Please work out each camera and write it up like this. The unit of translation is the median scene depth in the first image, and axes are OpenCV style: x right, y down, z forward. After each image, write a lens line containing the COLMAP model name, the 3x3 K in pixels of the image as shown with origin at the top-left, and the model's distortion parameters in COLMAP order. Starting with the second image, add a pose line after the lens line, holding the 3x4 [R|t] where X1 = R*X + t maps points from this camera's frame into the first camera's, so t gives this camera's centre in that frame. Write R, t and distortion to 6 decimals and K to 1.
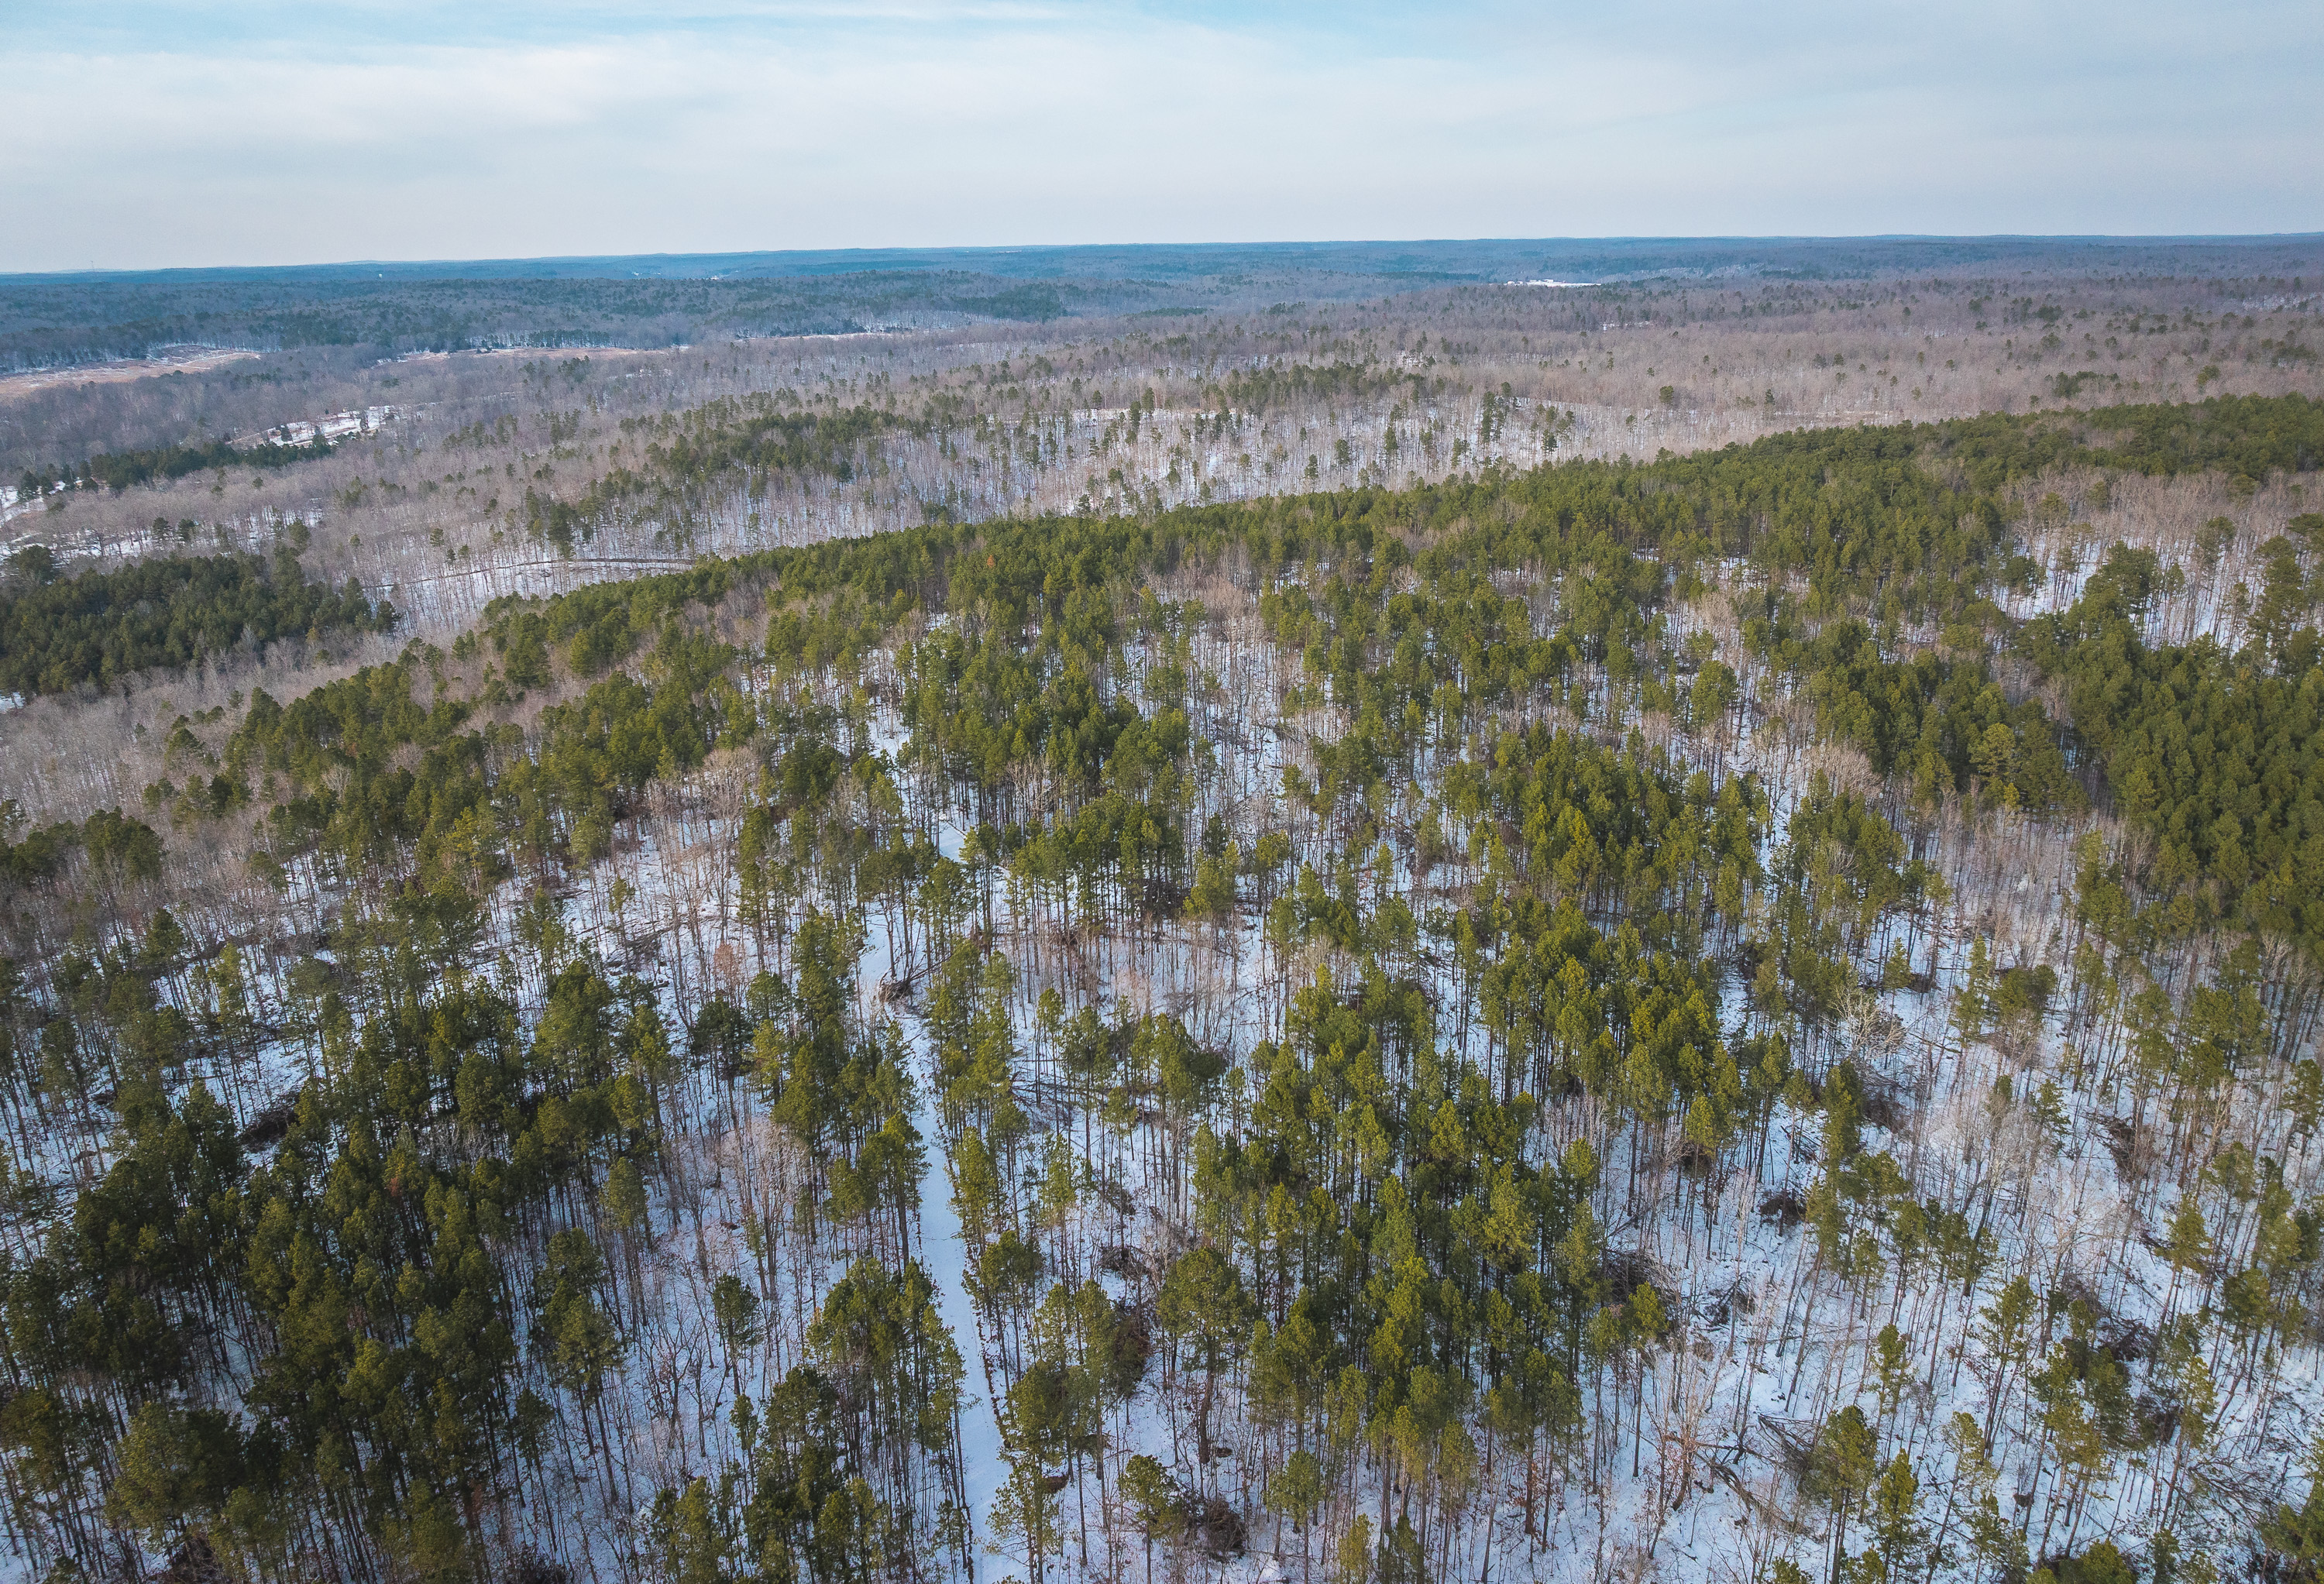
lens RADIAL K [[1661.3, 0, 1162.0], [0, 1661.3, 792.0], [0, 0, 1]] dist [-0.052291, 0.033802]
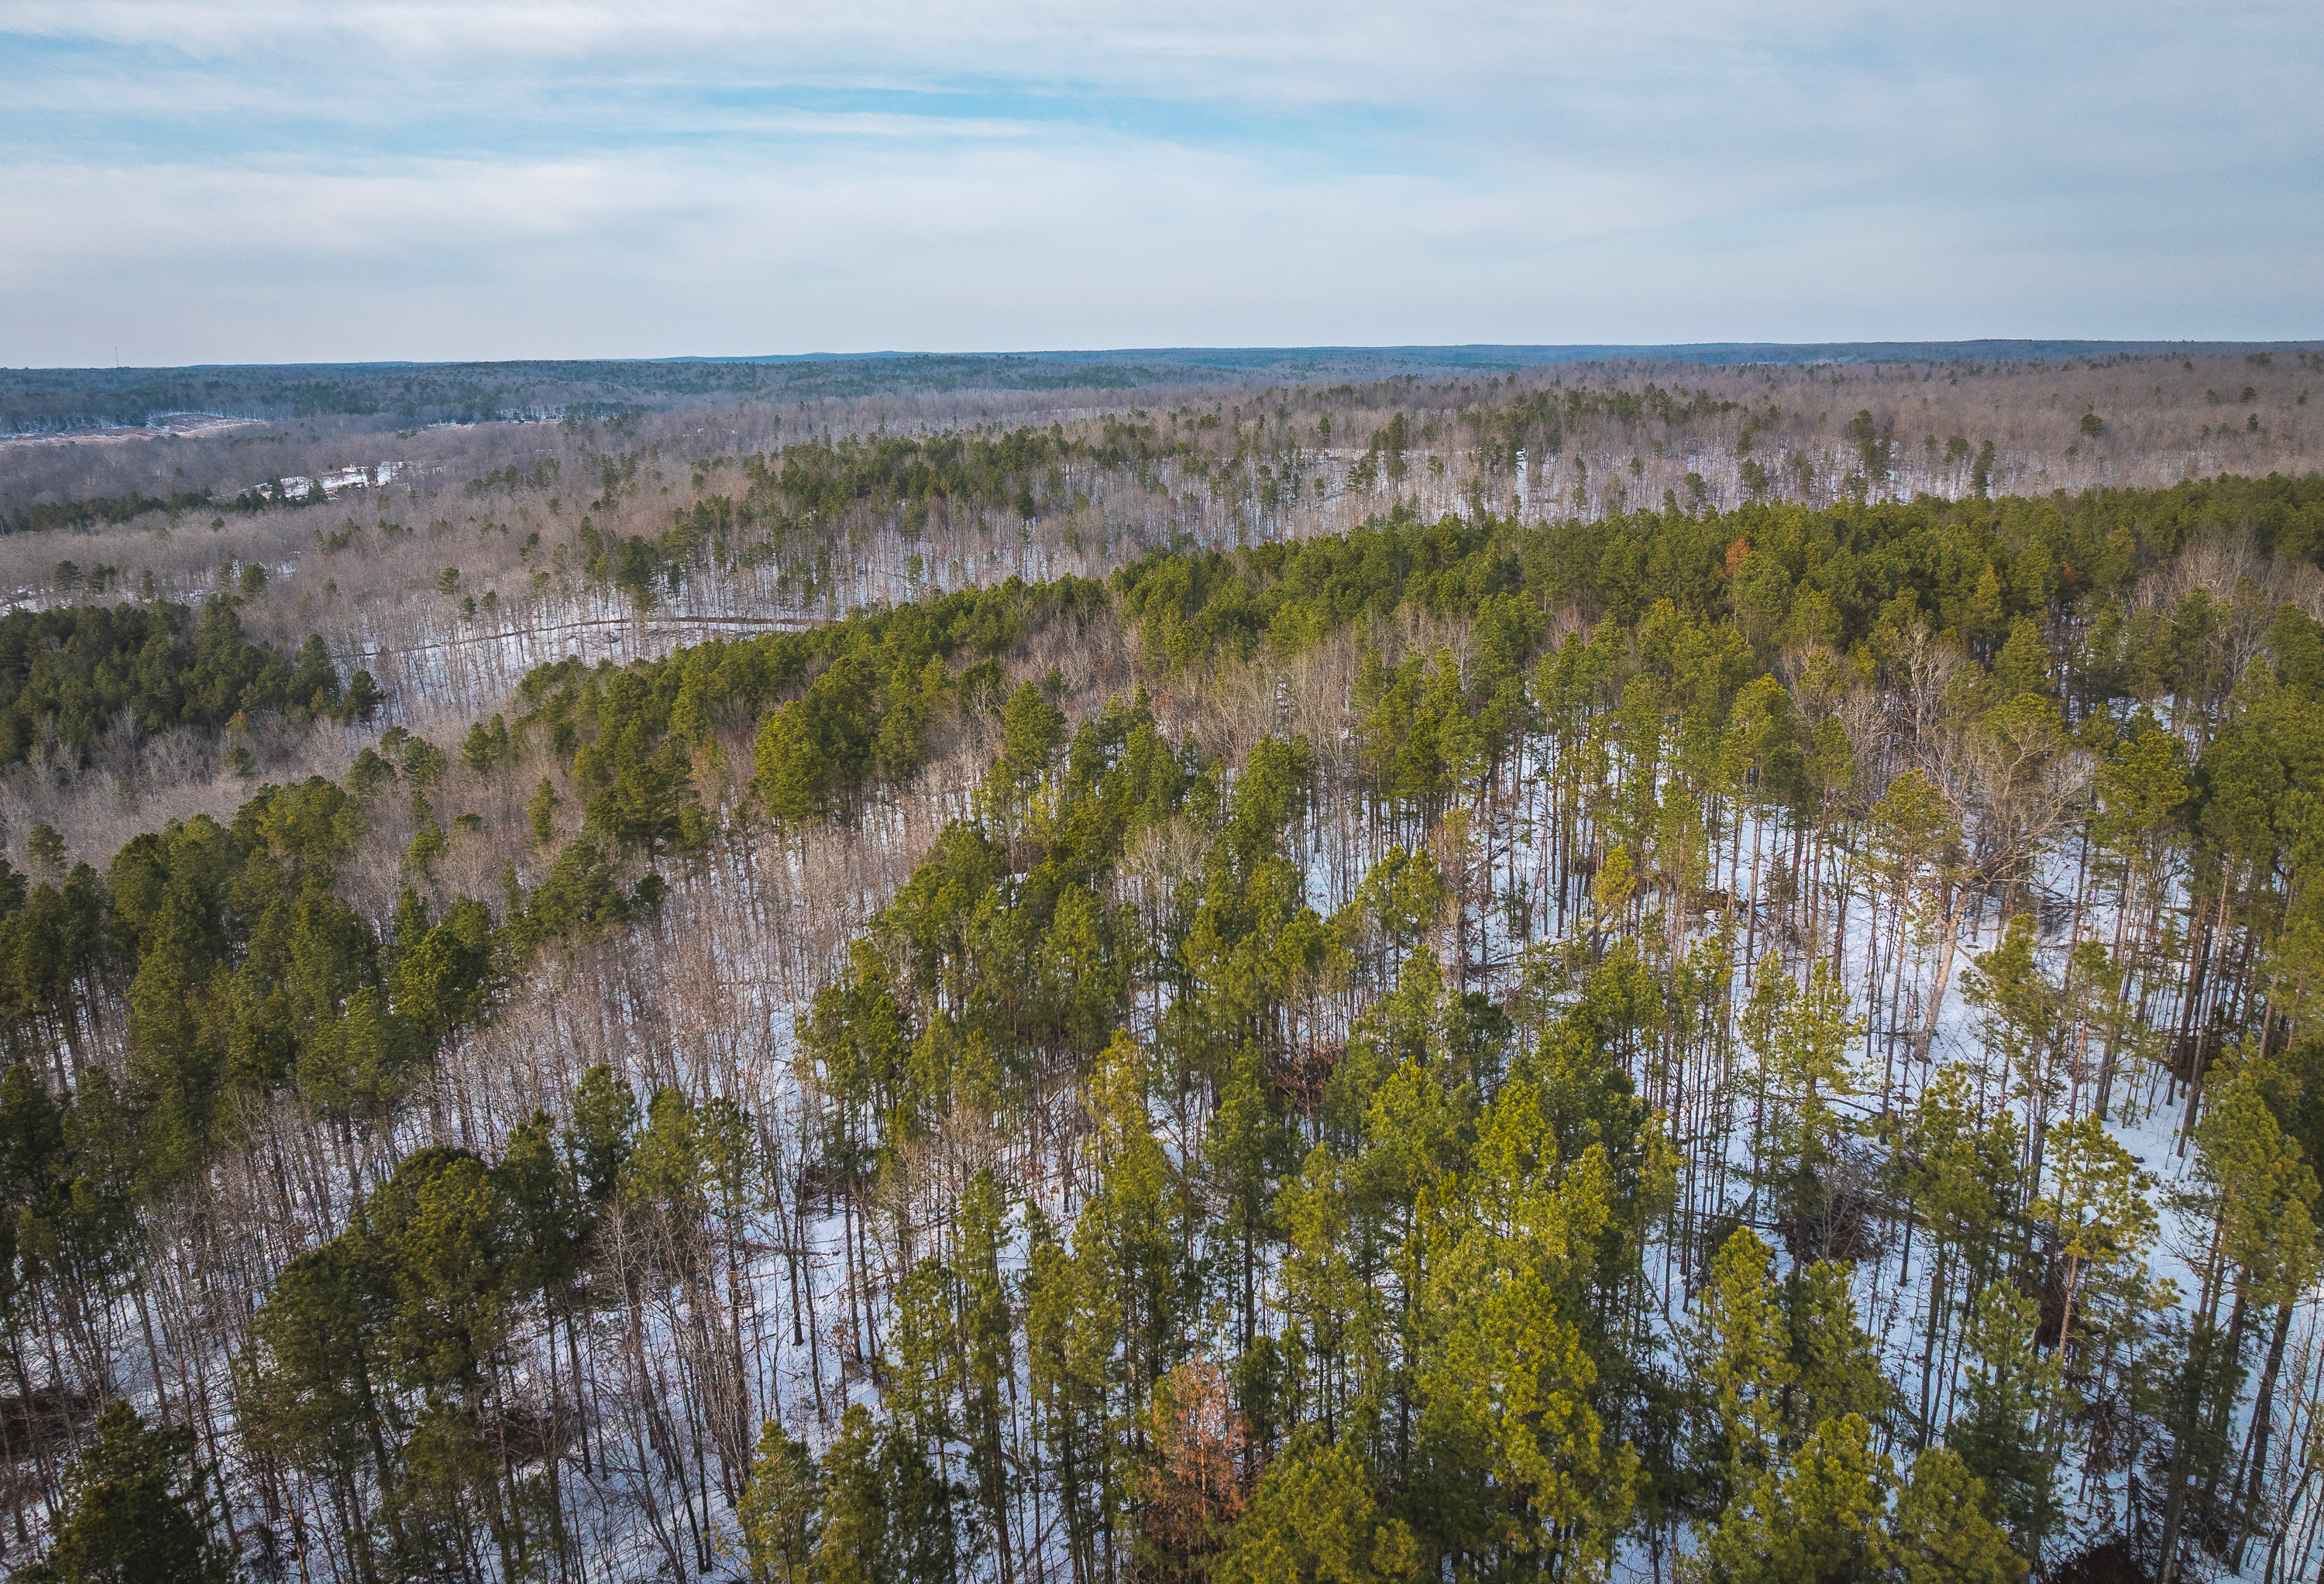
lens RADIAL K [[1670.9, 0, 1162.0], [0, 1670.9, 792.0], [0, 0, 1]] dist [-0.008714, -0.033590]
pose [[0.999889, 0.007221, -0.013034, -0.126946], [-0.008030, 0.997974, -0.063119, -0.026124], [0.012552, 0.063217, 0.997921, 0.298682]]
